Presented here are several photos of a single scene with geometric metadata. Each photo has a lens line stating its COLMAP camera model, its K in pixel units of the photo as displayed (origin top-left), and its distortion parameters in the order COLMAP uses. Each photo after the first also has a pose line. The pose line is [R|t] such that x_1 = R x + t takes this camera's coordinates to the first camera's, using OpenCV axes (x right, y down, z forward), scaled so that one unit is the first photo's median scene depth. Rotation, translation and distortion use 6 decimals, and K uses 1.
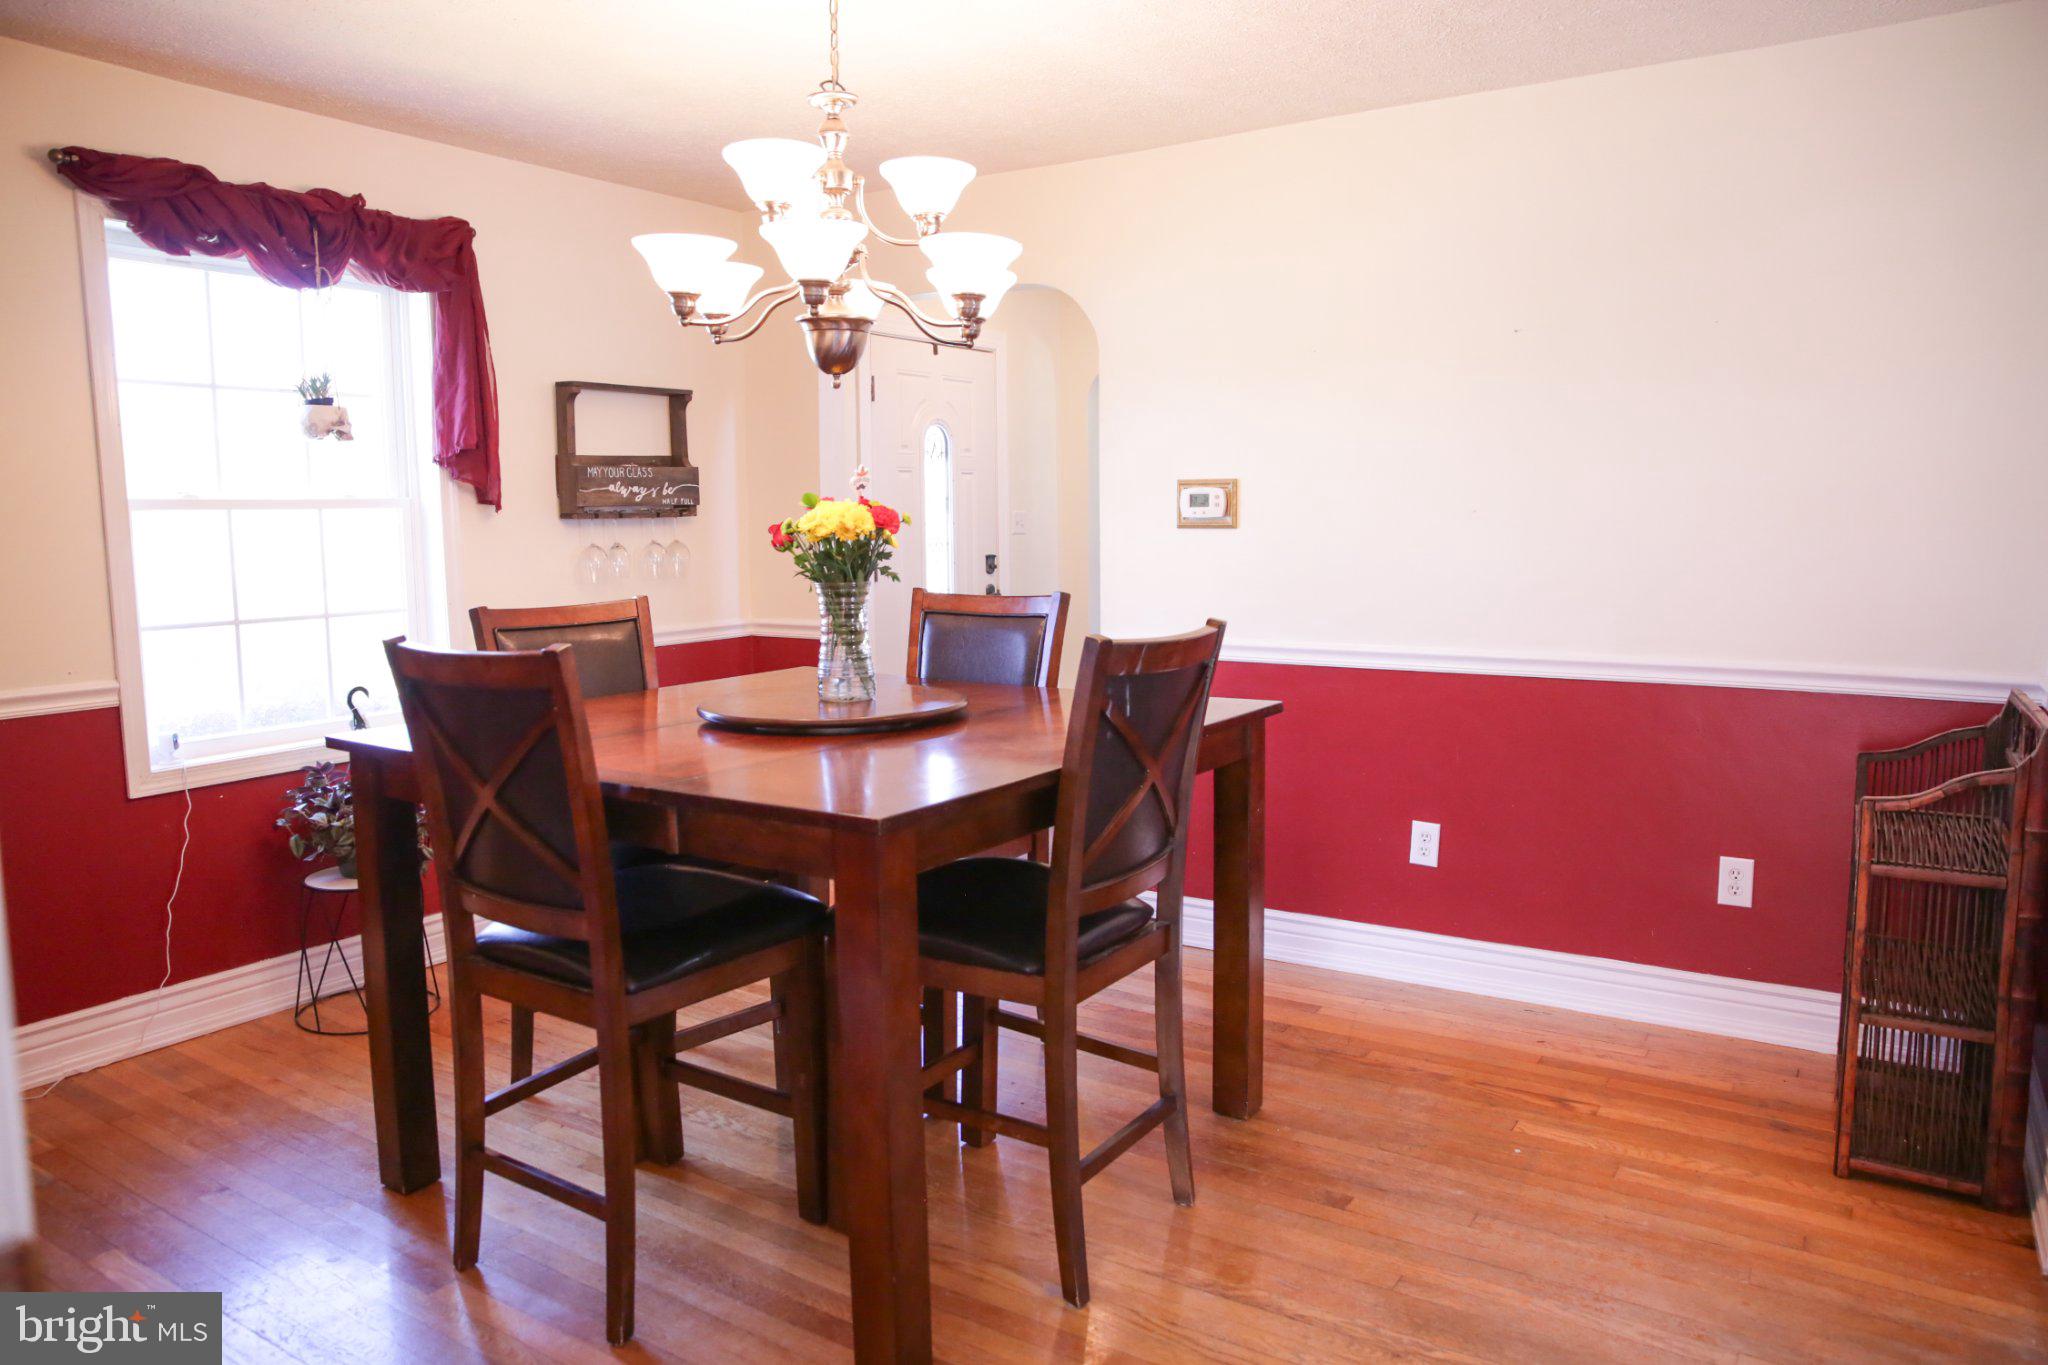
lens RADIAL K [[1398.1, 0, 1022.5], [0, 1398.1, 667.6], [0, 0, 1]] dist [-0.108507, 0.087723]
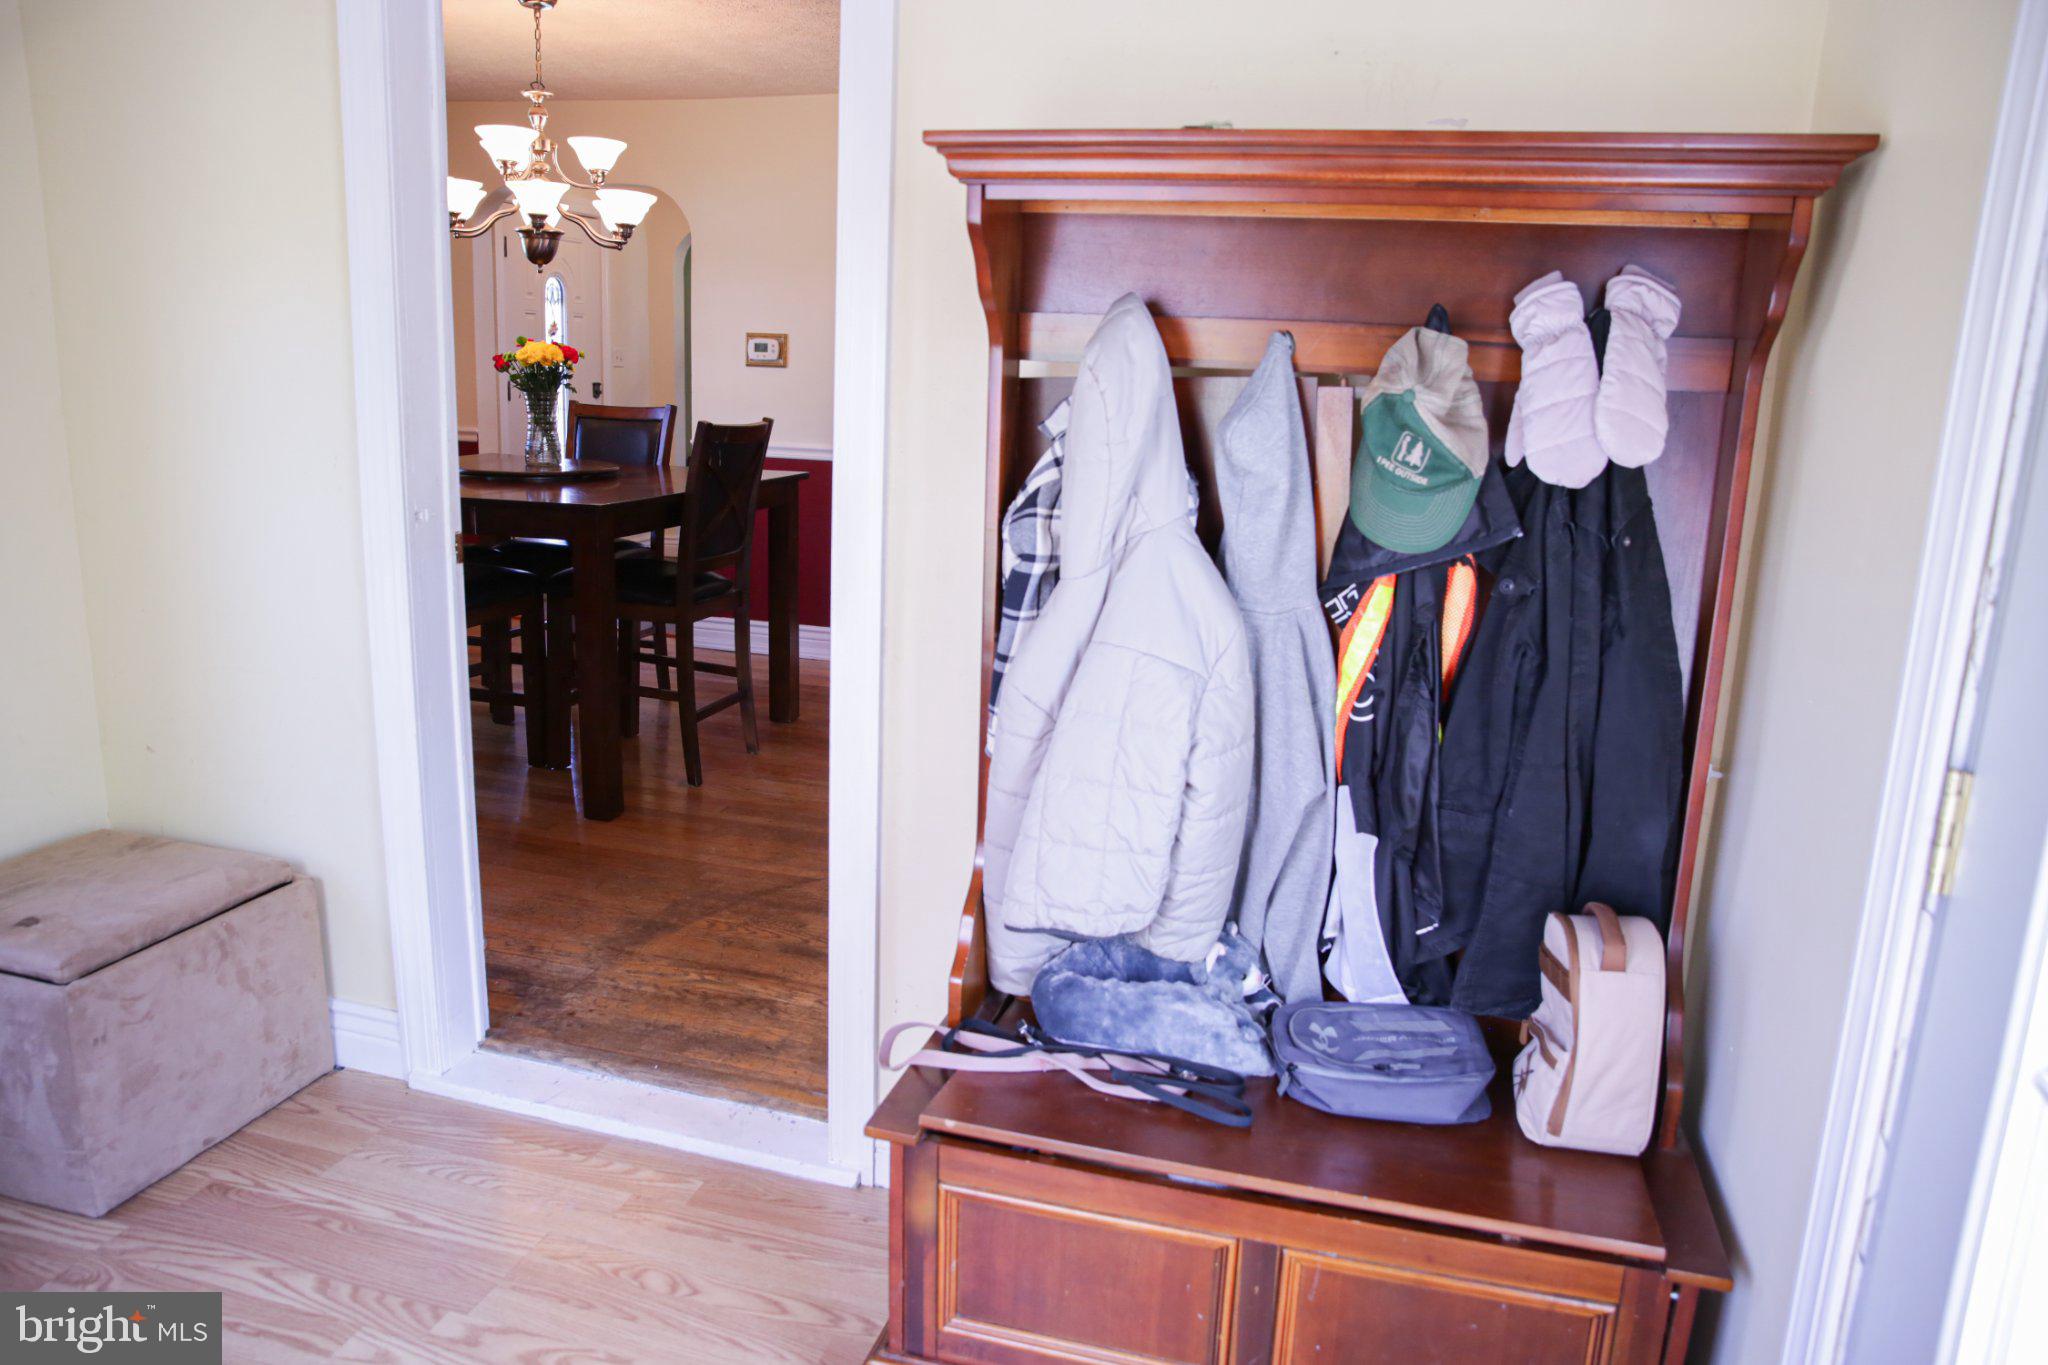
lens RADIAL K [[1398.1, 0, 1022.5], [0, 1398.1, 667.6], [0, 0, 1]] dist [-0.108507, 0.087723]
pose [[0.953430, -0.019321, 0.300994, -0.069136], [-0.014419, 0.993885, 0.109474, 0.062769], [-0.301269, -0.108716, 0.947321, -0.614849]]
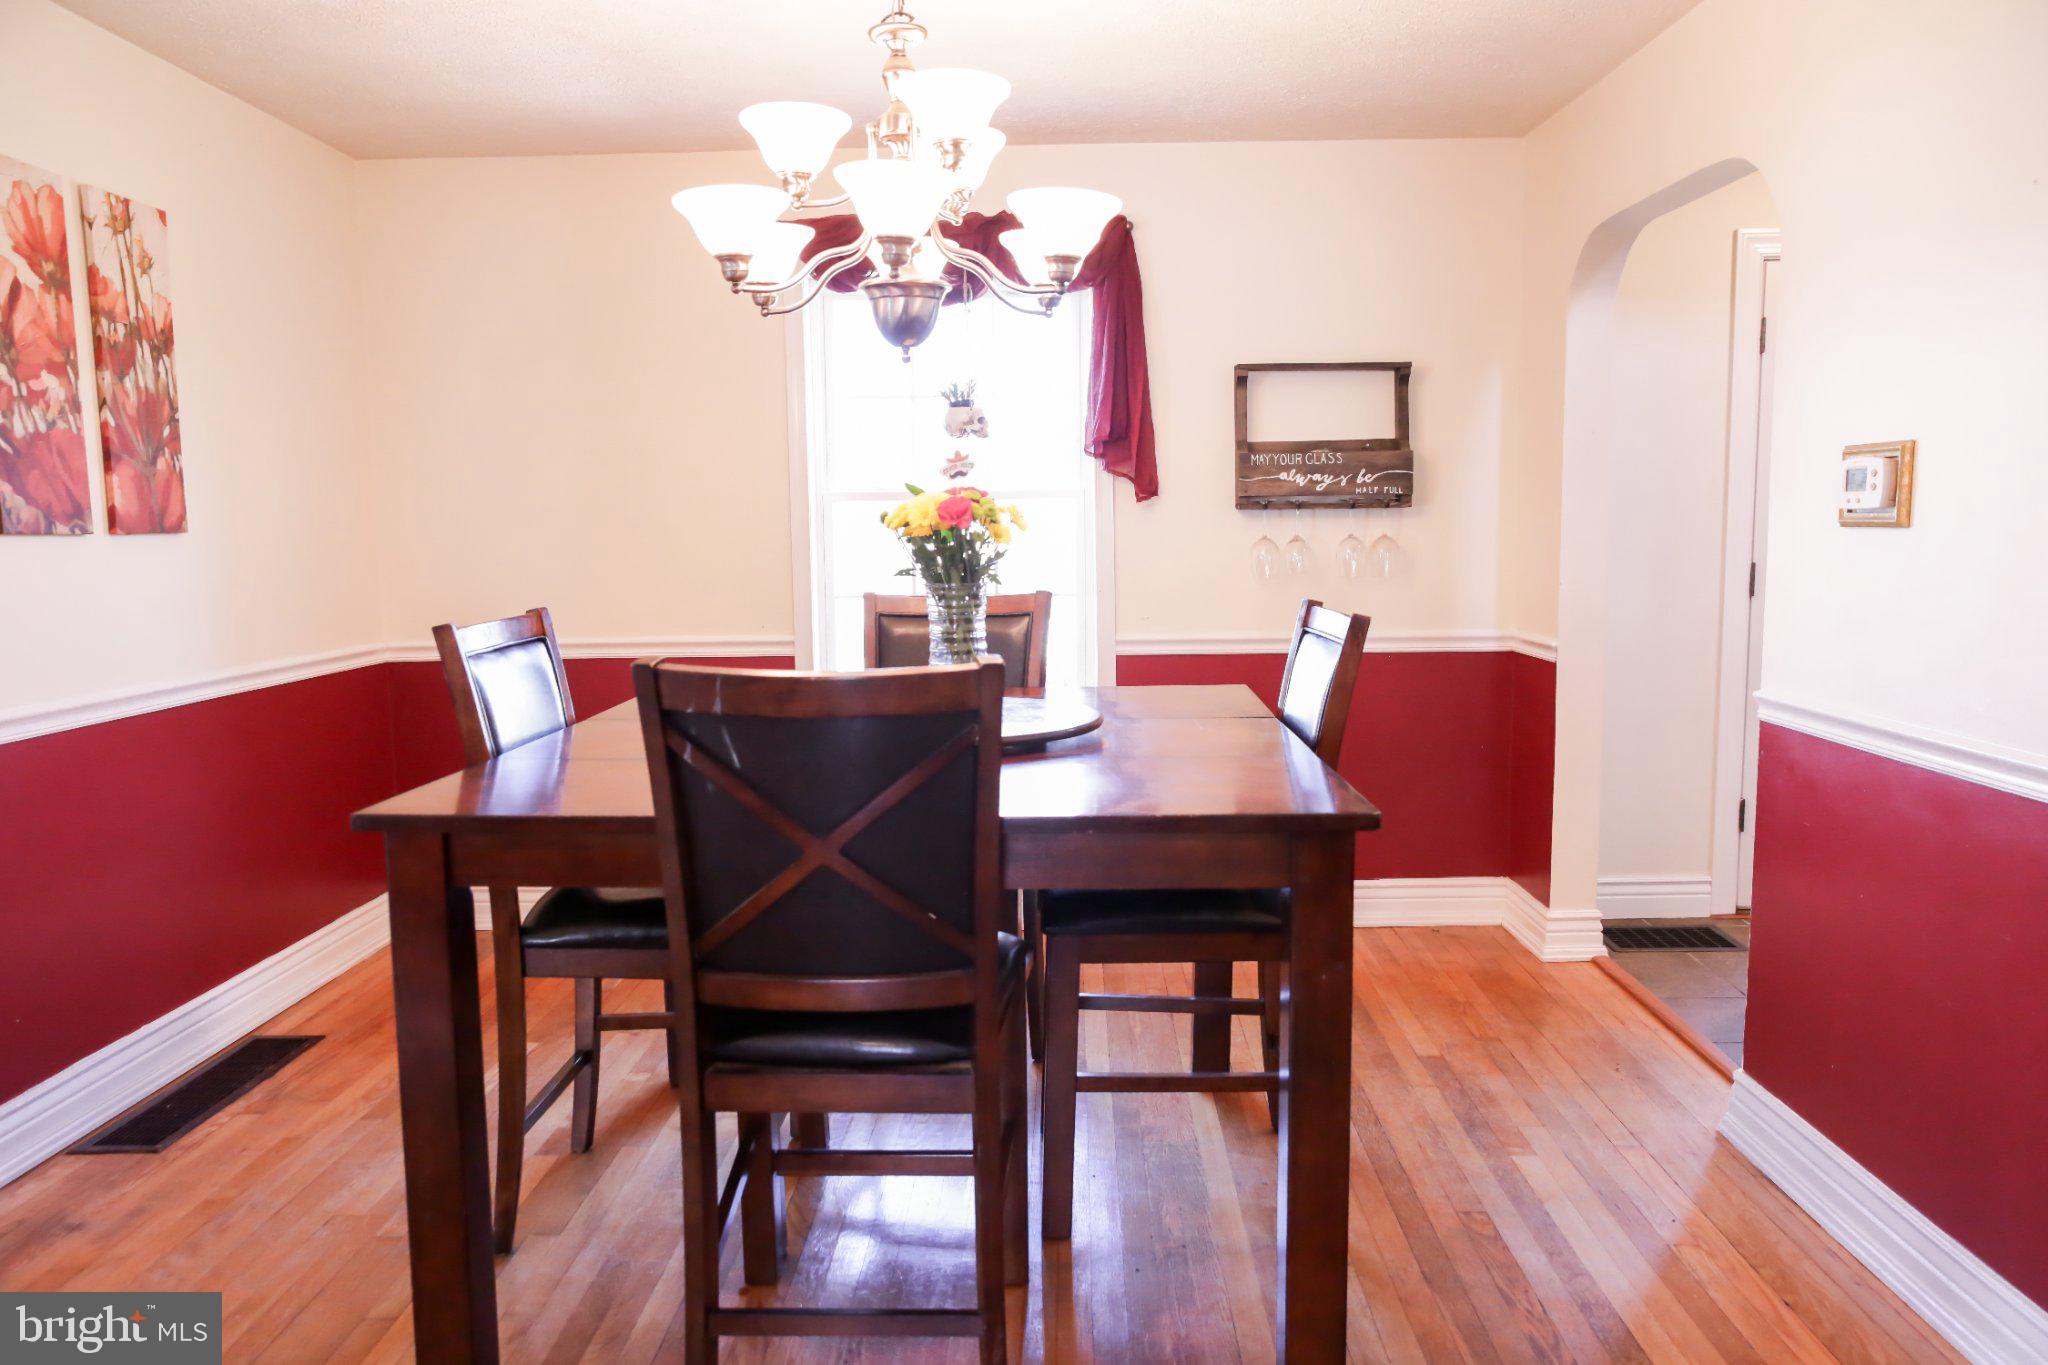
lens RADIAL K [[1369.2, 0, 1025.0], [0, 1369.2, 643.7], [0, 0, 1]] dist [-0.039509, 0.078033]
pose [[0.526129, 0.082424, -0.846401, 0.531328], [-0.088765, 0.995178, 0.041735, -0.055601], [0.845760, 0.053173, 0.530908, 0.504915]]
